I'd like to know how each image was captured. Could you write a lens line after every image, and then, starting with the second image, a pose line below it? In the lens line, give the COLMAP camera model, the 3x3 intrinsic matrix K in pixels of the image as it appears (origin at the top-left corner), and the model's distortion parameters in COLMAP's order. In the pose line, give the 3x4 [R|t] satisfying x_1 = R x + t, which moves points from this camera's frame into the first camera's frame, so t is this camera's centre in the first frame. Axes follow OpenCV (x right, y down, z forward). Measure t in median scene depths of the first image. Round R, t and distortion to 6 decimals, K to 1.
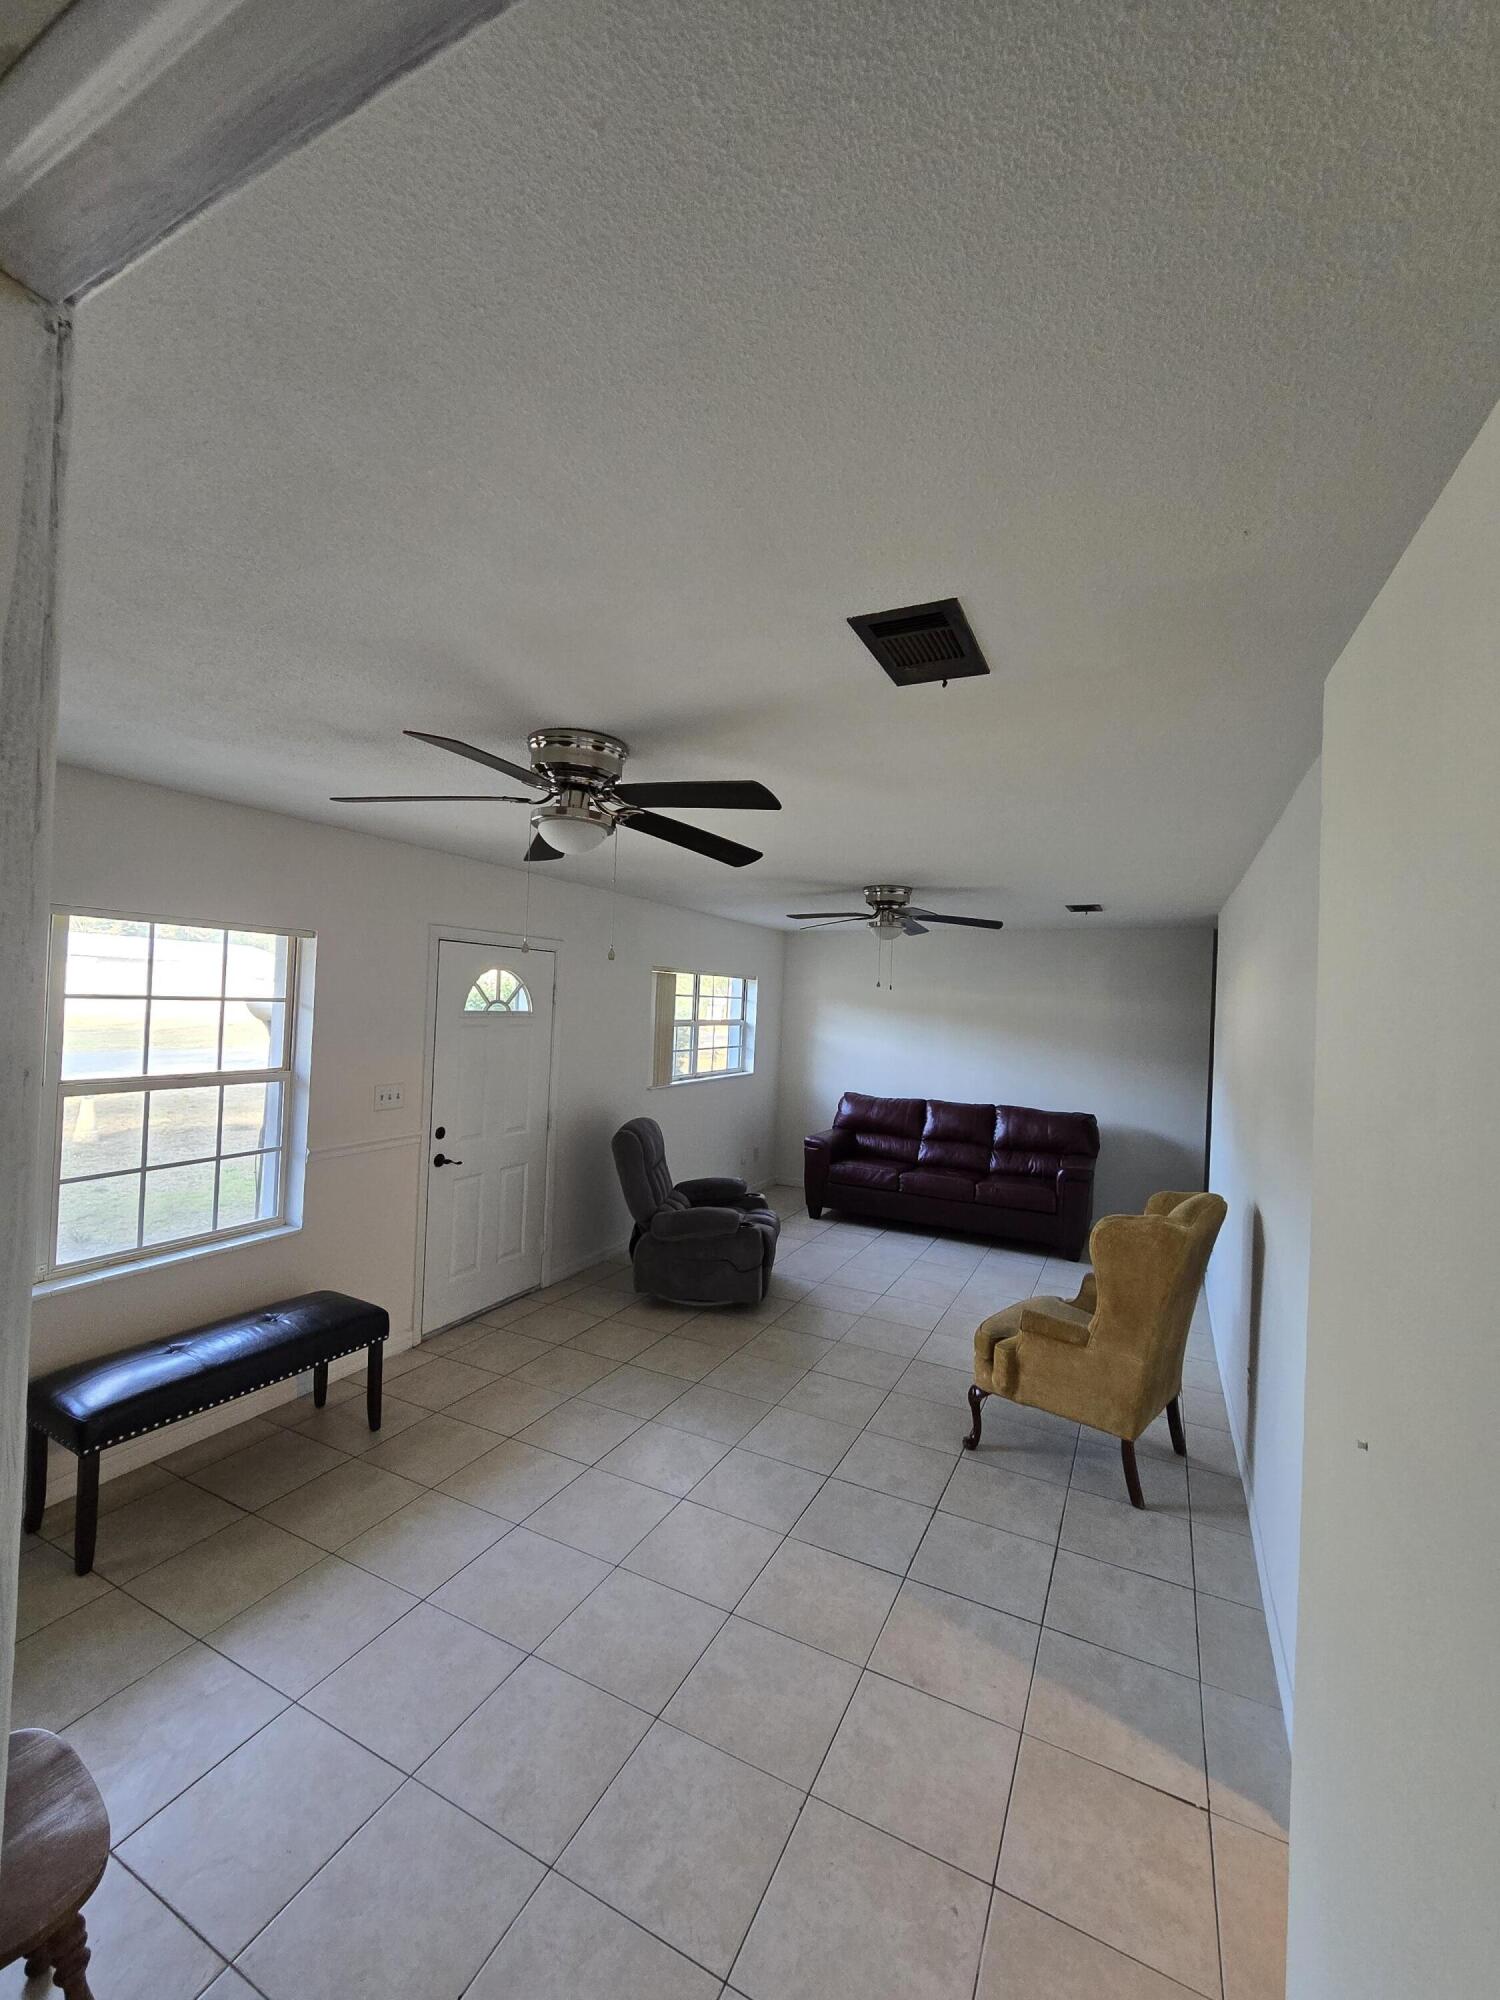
lens RADIAL K [[801.7, 0, 753.3], [0, 801.7, 991.9], [0, 0, 1]] dist [0.001480, 0.000224]
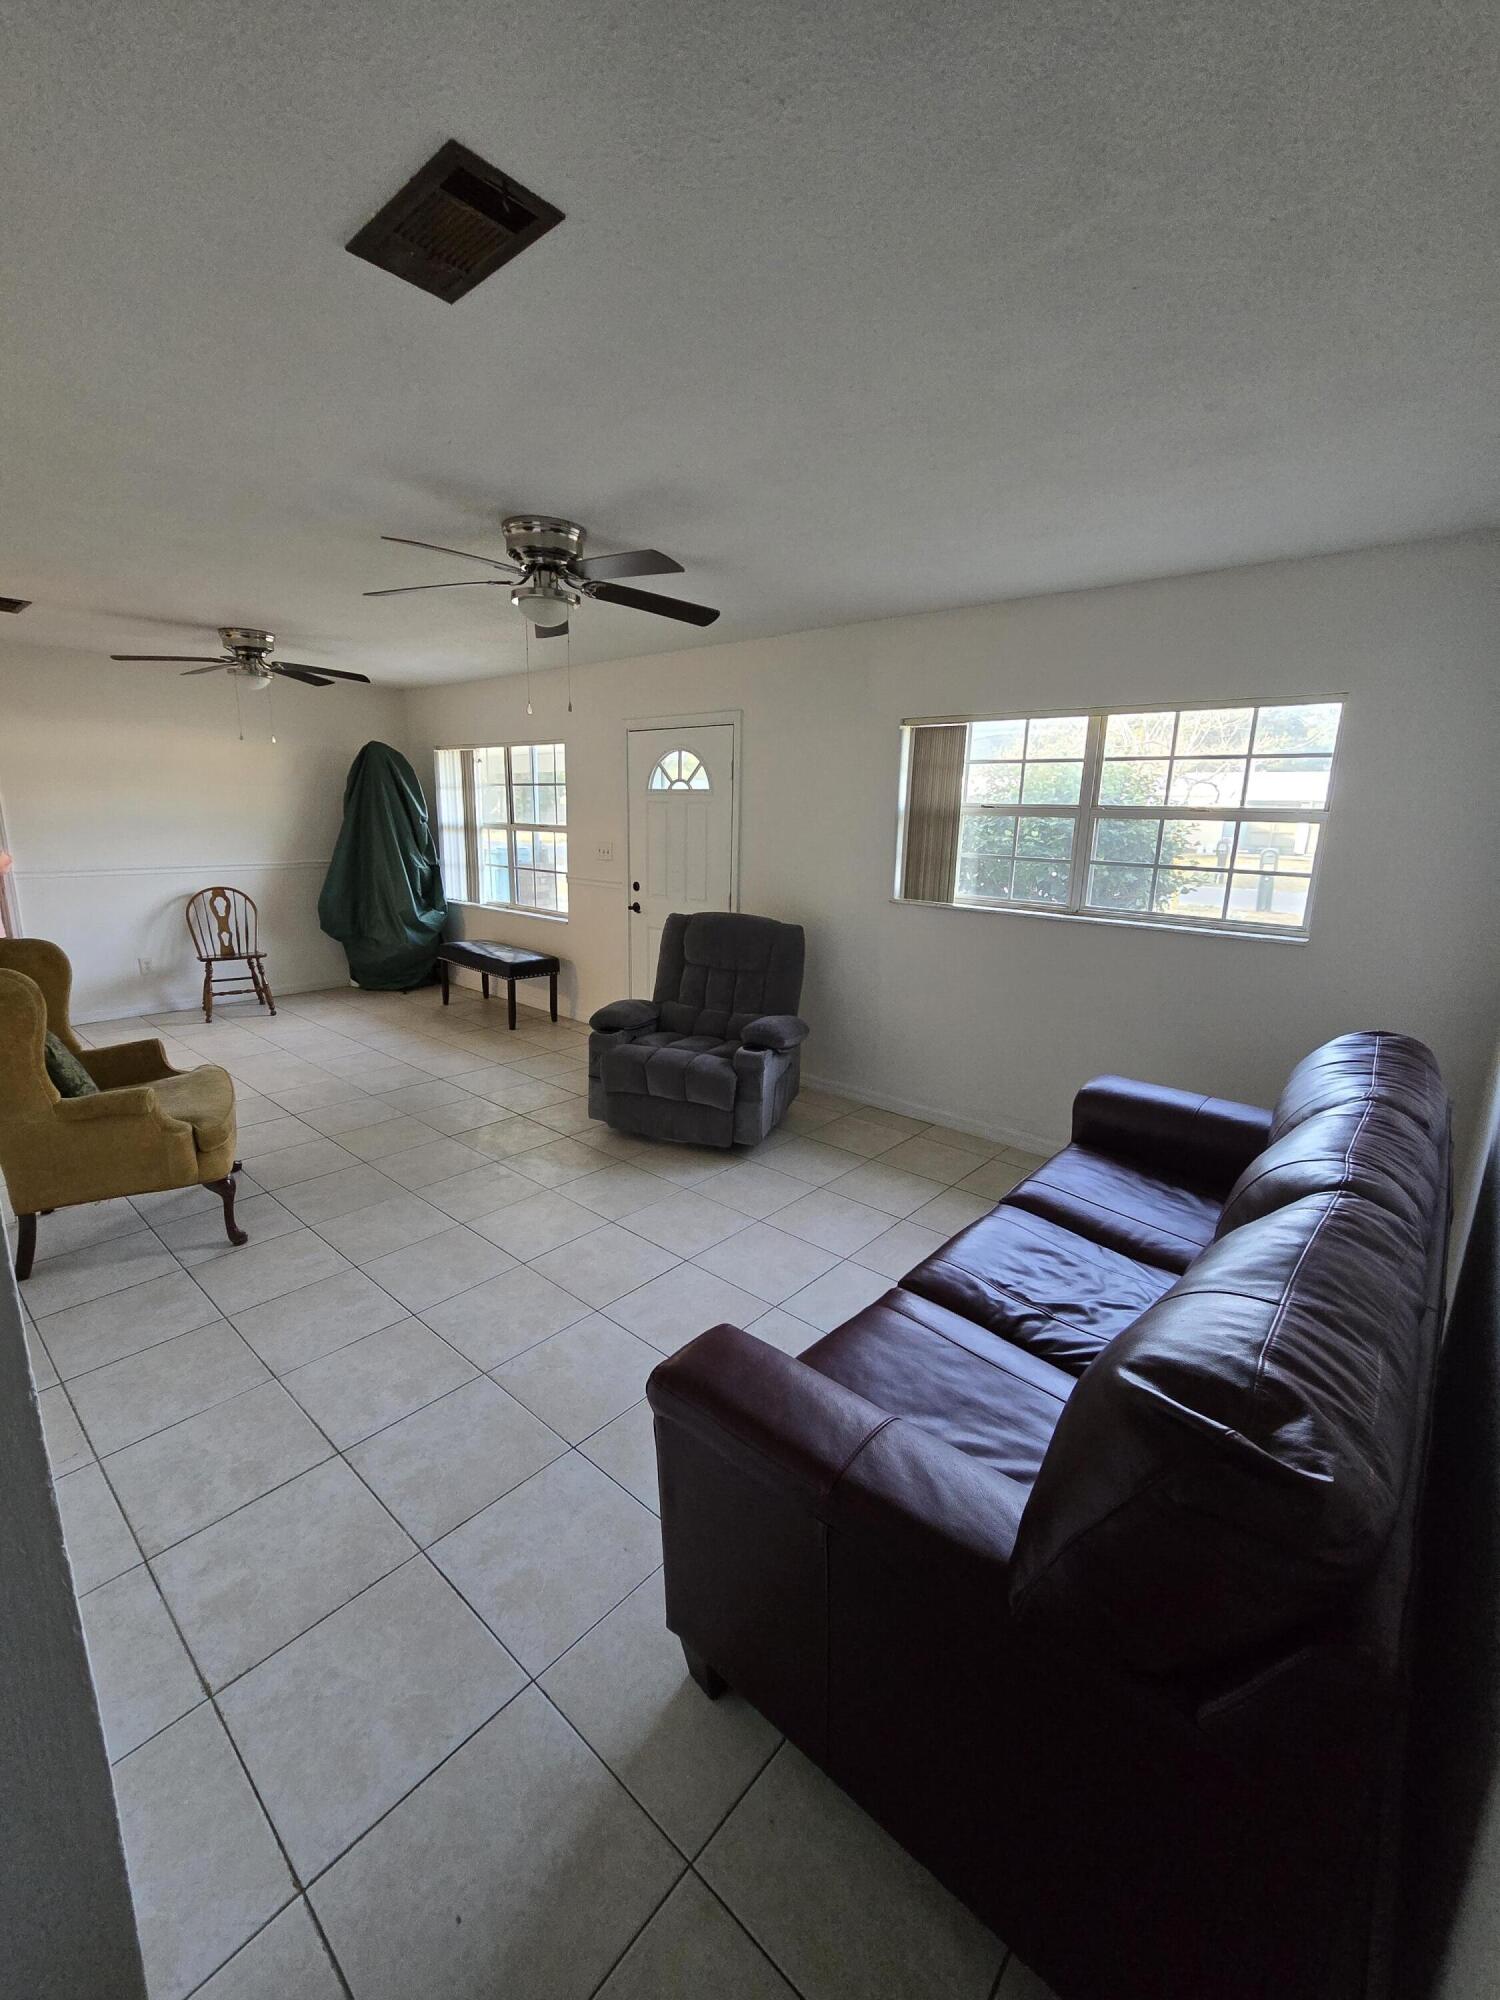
lens RADIAL K [[801.7, 0, 753.3], [0, 801.7, 991.9], [0, 0, 1]] dist [0.001480, 0.000224]
pose [[-0.237066, 0.167107, -0.957014, 0.769988], [-0.022666, 0.983876, 0.177412, 0.100792], [0.971229, 0.063750, -0.229456, 1.373254]]
